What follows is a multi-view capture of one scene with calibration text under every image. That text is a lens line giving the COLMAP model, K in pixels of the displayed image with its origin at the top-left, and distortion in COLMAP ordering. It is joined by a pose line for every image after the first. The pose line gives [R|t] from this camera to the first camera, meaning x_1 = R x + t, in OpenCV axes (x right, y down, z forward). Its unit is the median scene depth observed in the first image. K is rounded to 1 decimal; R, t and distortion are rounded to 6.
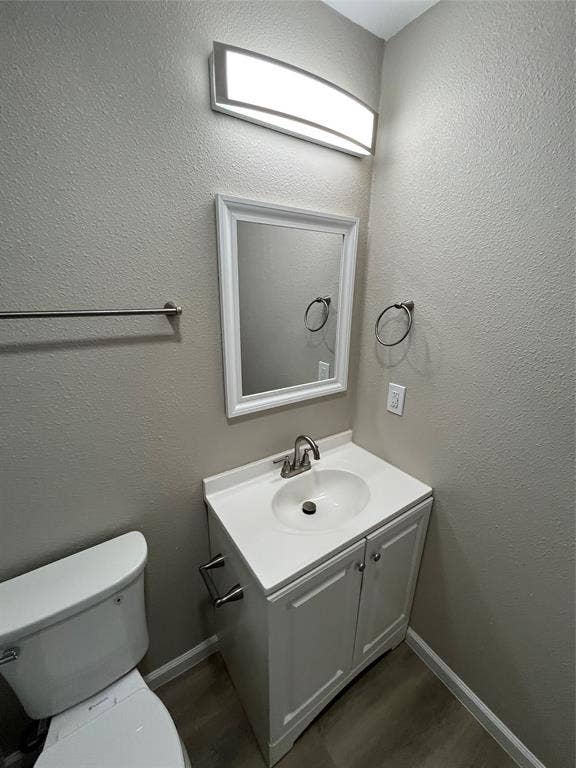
lens RADIAL K [[310.9, 0, 289.6], [0, 310.9, 374.6], [0, 0, 1]] dist [-0.050265, 0.000014]
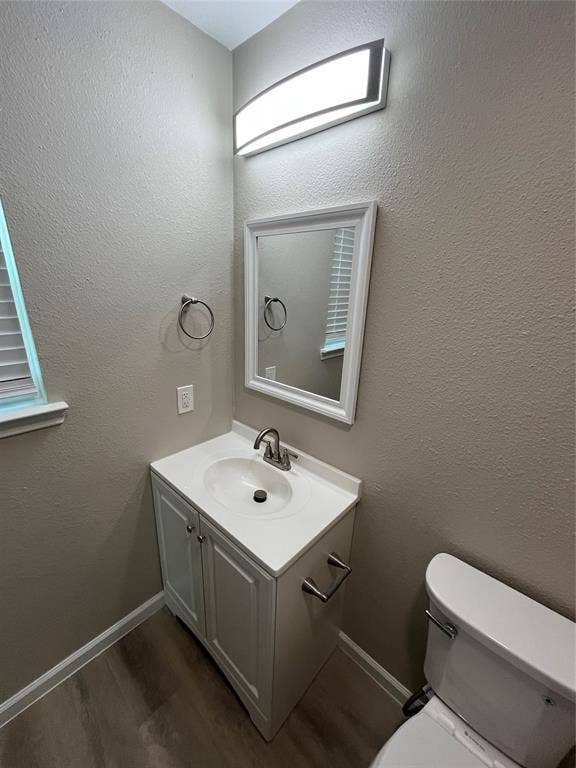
lens RADIAL K [[307.8, 0, 288.0], [0, 307.8, 384.0], [0, 0, 1]] dist [-0.000286, -0.000068]
pose [[0.236015, 0.284110, -0.929289, 1.006594], [-0.307730, 0.928940, 0.205847, -0.187325], [0.921737, 0.237387, 0.306673, 0.695822]]
